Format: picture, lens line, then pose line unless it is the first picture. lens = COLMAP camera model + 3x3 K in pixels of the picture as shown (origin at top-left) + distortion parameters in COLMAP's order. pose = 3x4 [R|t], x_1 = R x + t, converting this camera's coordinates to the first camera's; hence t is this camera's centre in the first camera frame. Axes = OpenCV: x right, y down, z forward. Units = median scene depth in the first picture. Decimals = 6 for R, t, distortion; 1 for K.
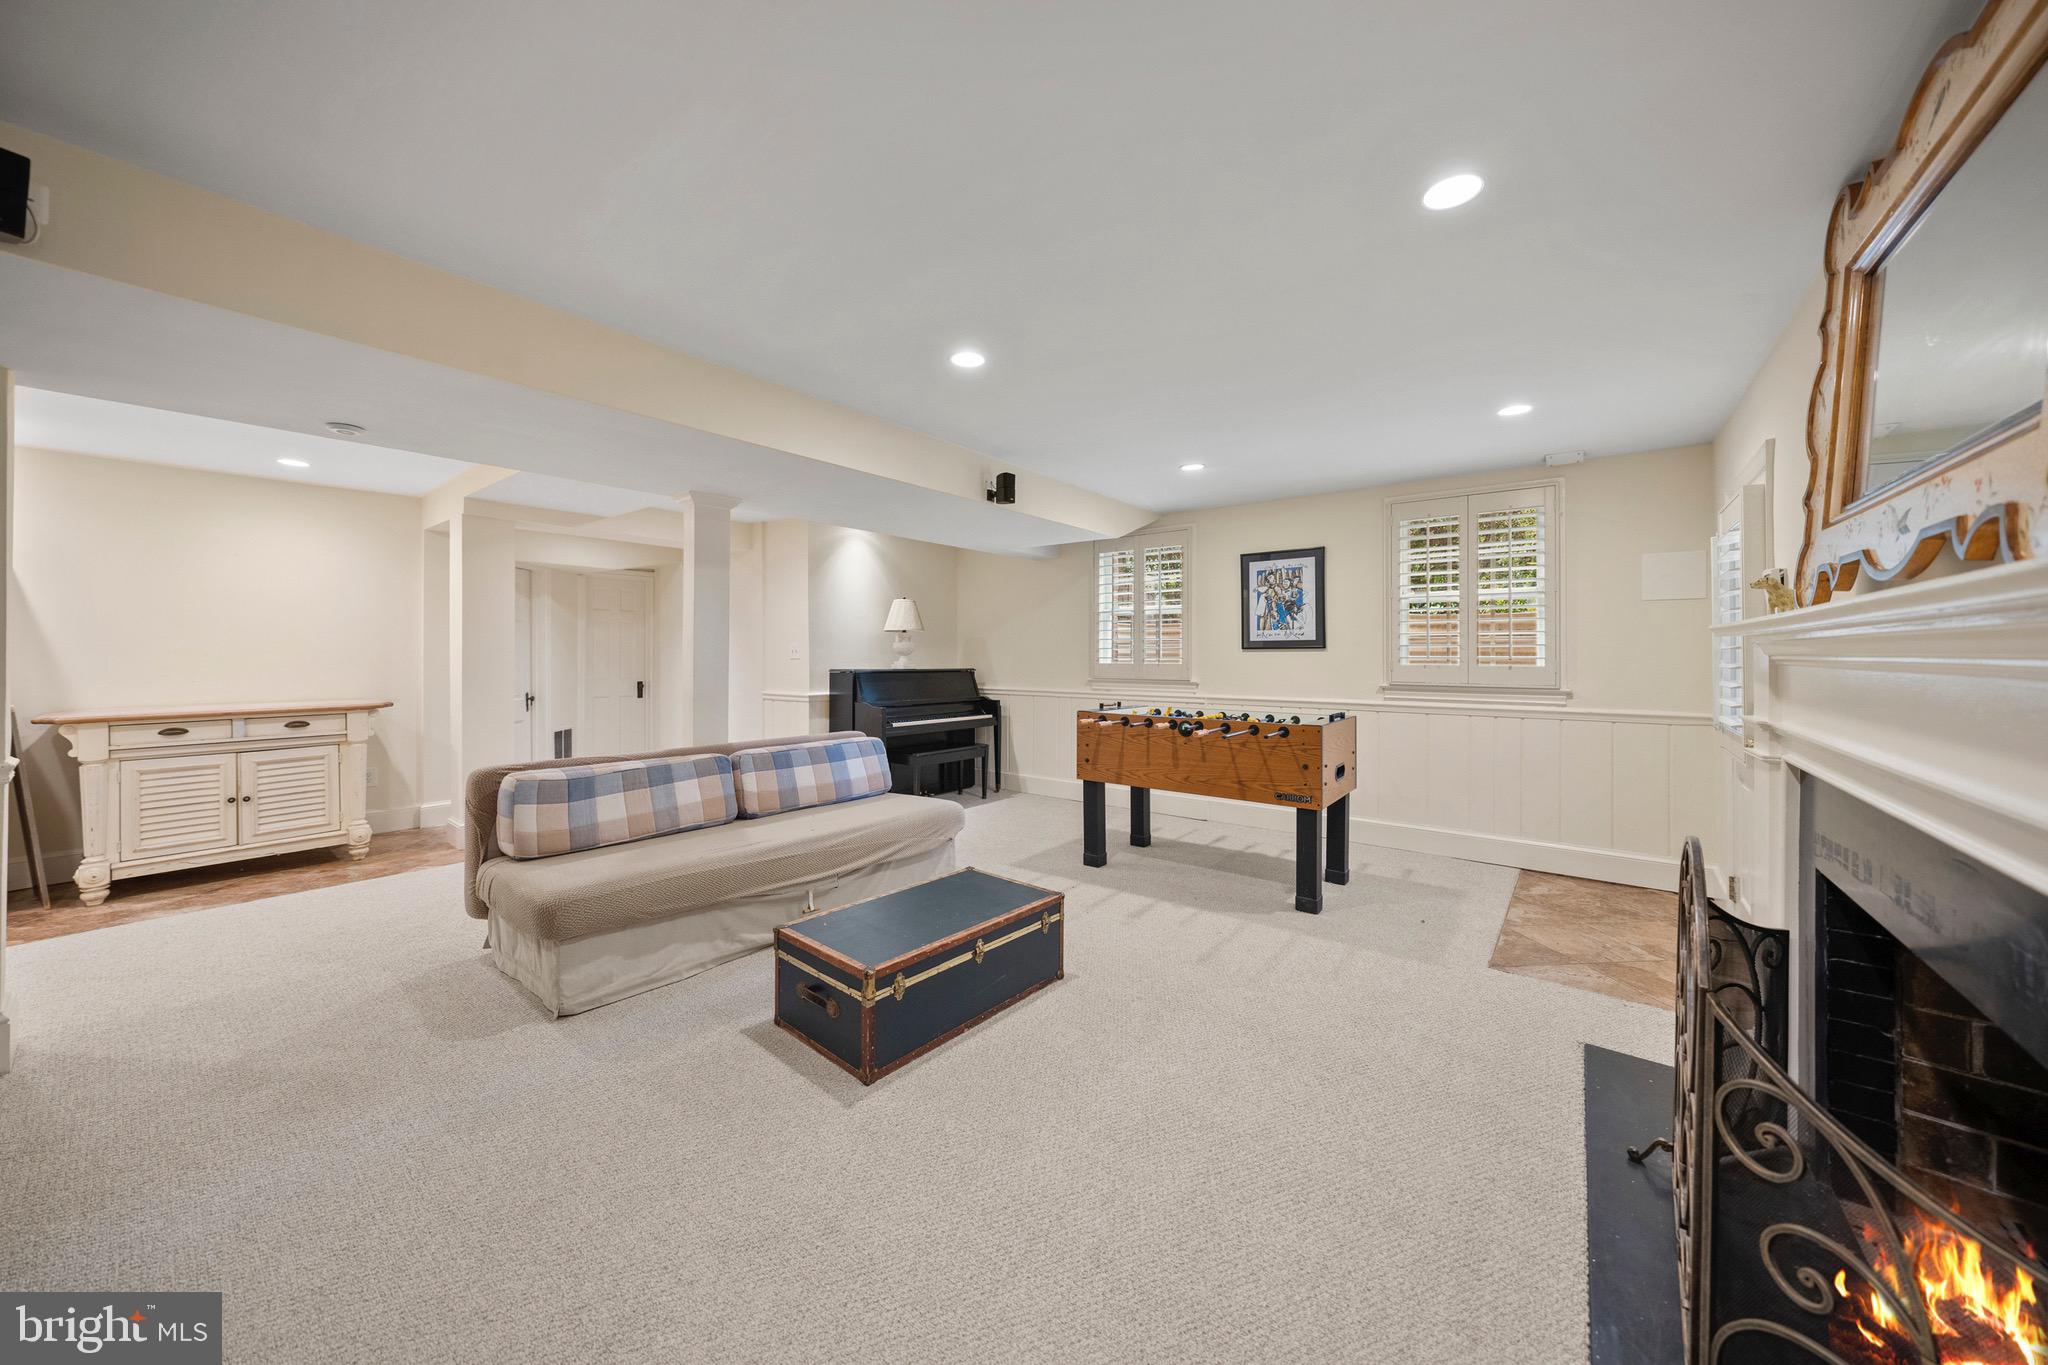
lens RADIAL K [[707.1, 0, 1024.0], [0, 707.1, 682.5], [0, 0, 1]] dist [-0.000092, -0.000001]
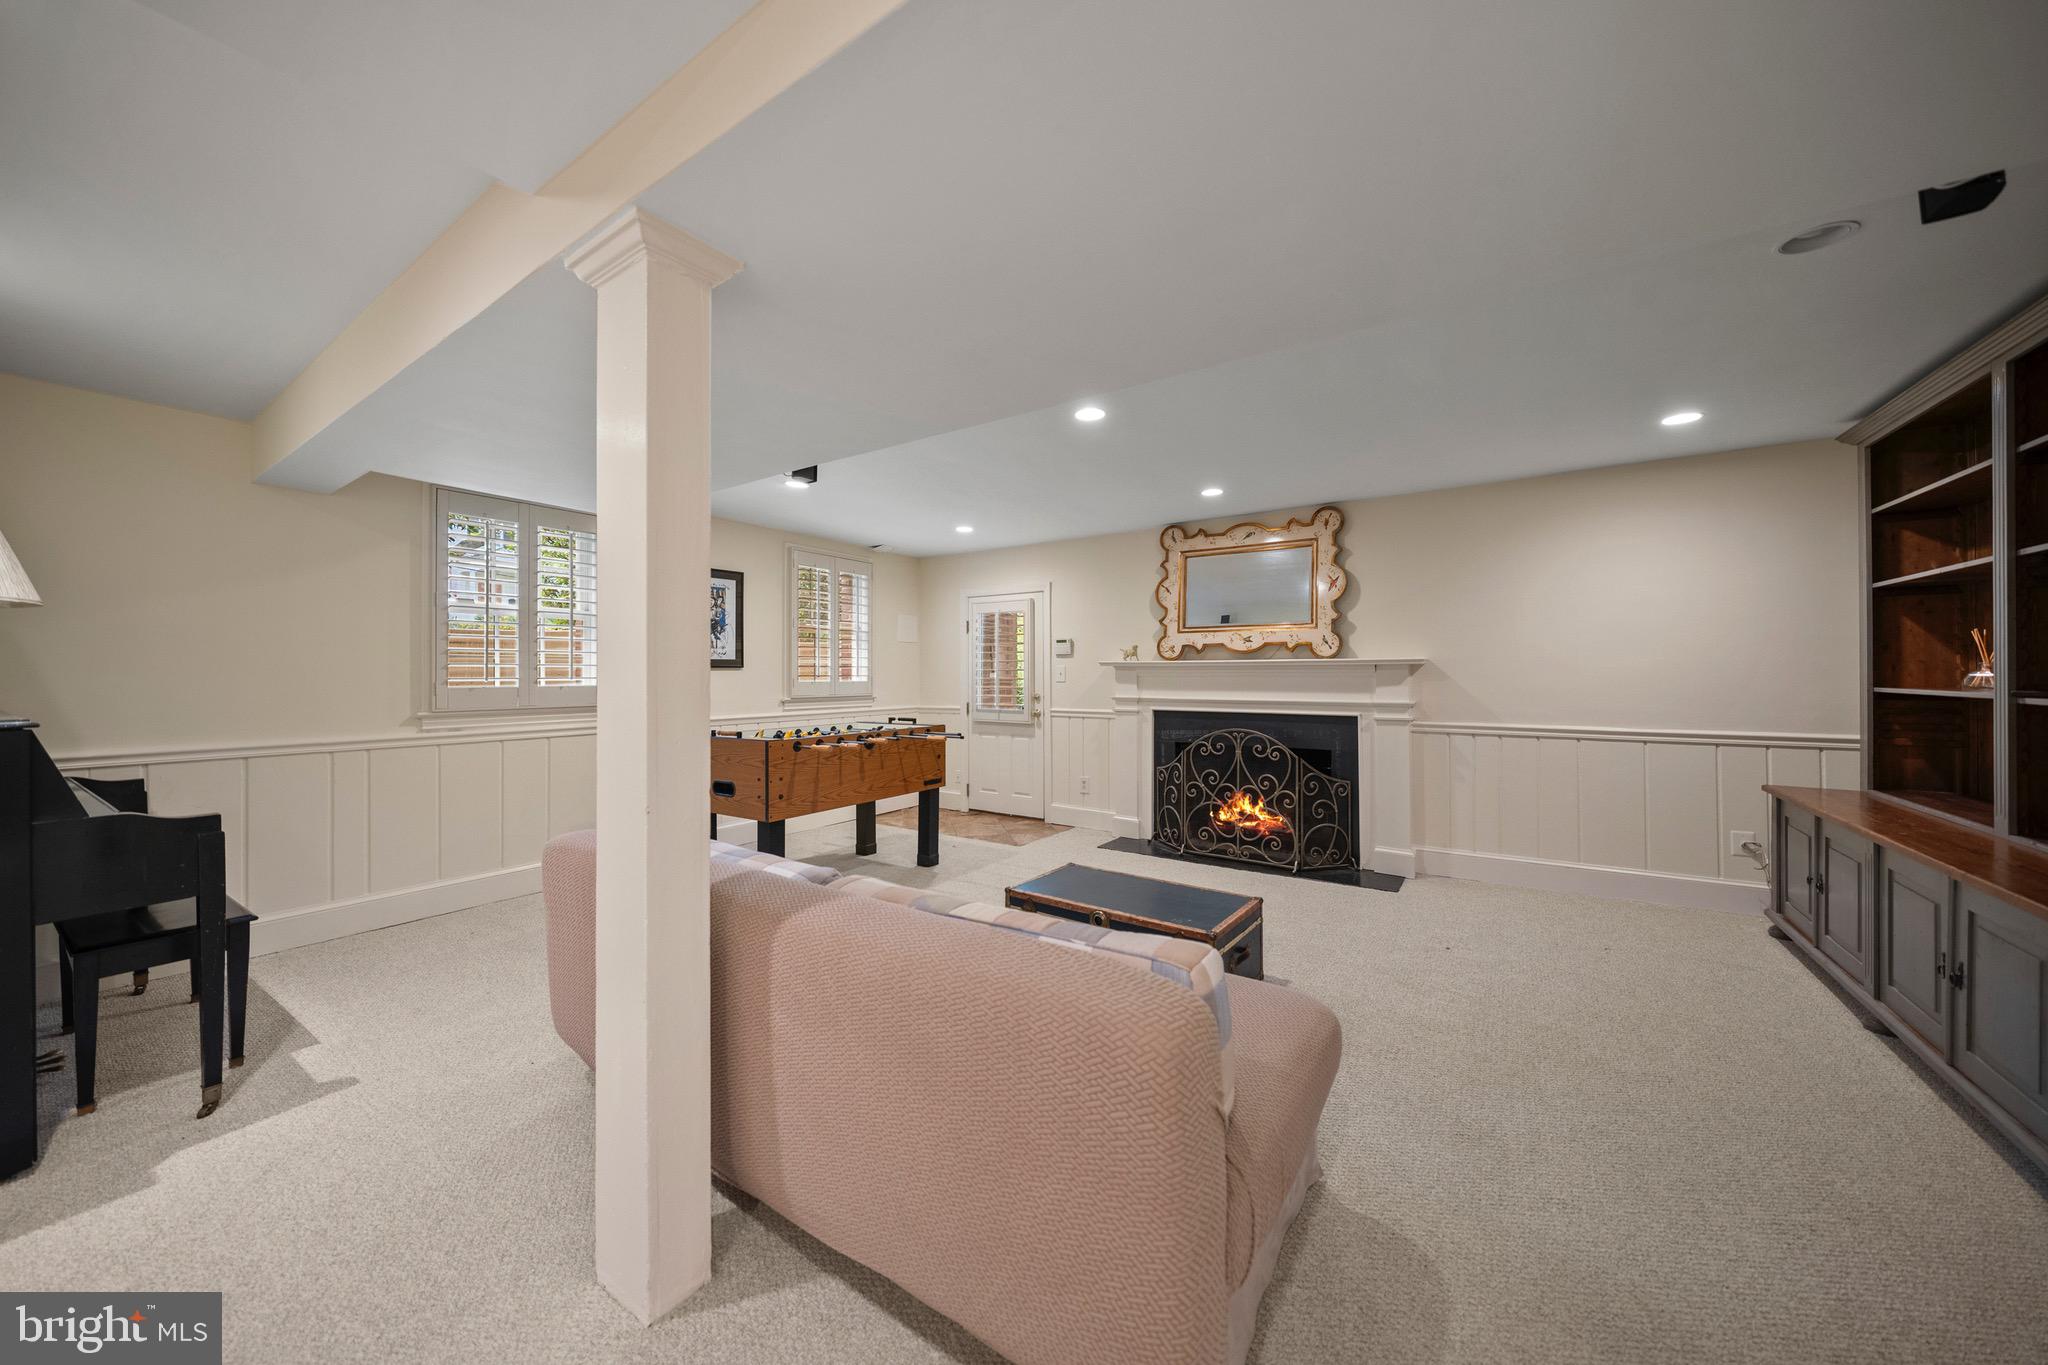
lens RADIAL K [[707.1, 0, 1024.0], [0, 707.1, 682.5], [0, 0, 1]] dist [-0.000092, -0.000001]
pose [[-0.095865, -0.011148, 0.995332, -0.725048], [0.039168, 0.999121, 0.014963, -0.026688], [-0.994623, 0.040420, -0.095344, 0.723857]]
